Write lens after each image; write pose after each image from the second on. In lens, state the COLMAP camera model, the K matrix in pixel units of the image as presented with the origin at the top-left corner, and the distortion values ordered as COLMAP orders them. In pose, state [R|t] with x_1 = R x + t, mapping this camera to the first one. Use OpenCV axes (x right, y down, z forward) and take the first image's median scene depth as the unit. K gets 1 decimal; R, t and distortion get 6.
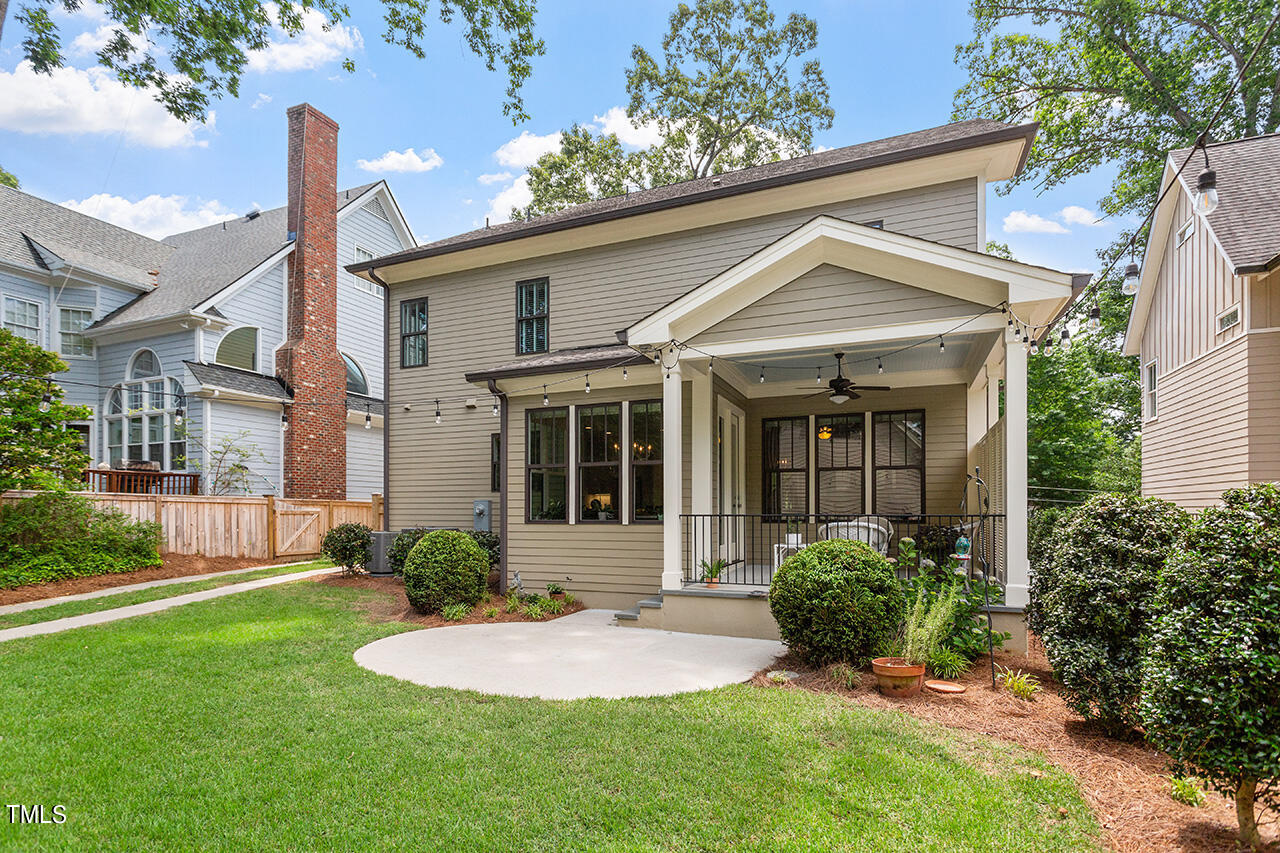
lens RADIAL K [[614.7, 0, 625.4], [0, 614.7, 505.9], [0, 0, 1]] dist [0.005511, -0.001797]
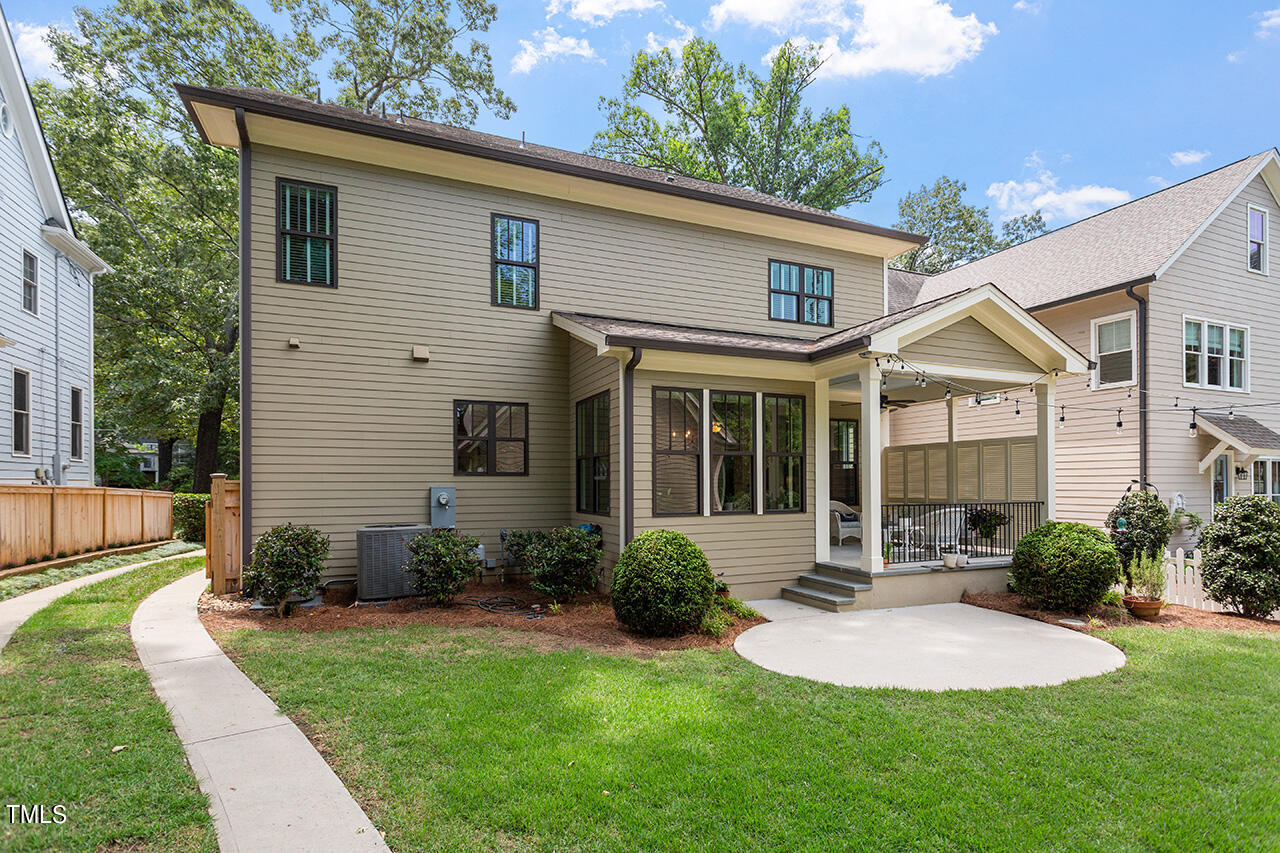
lens RADIAL K [[614.7, 0, 620.2], [0, 614.7, 487.0], [0, 0, 1]] dist [0.005511, -0.001797]
pose [[0.703577, -0.003055, 0.710612, -0.871218], [-0.002668, 0.999972, 0.006940, -0.021577], [-0.710614, -0.006778, 0.703550, 0.448418]]
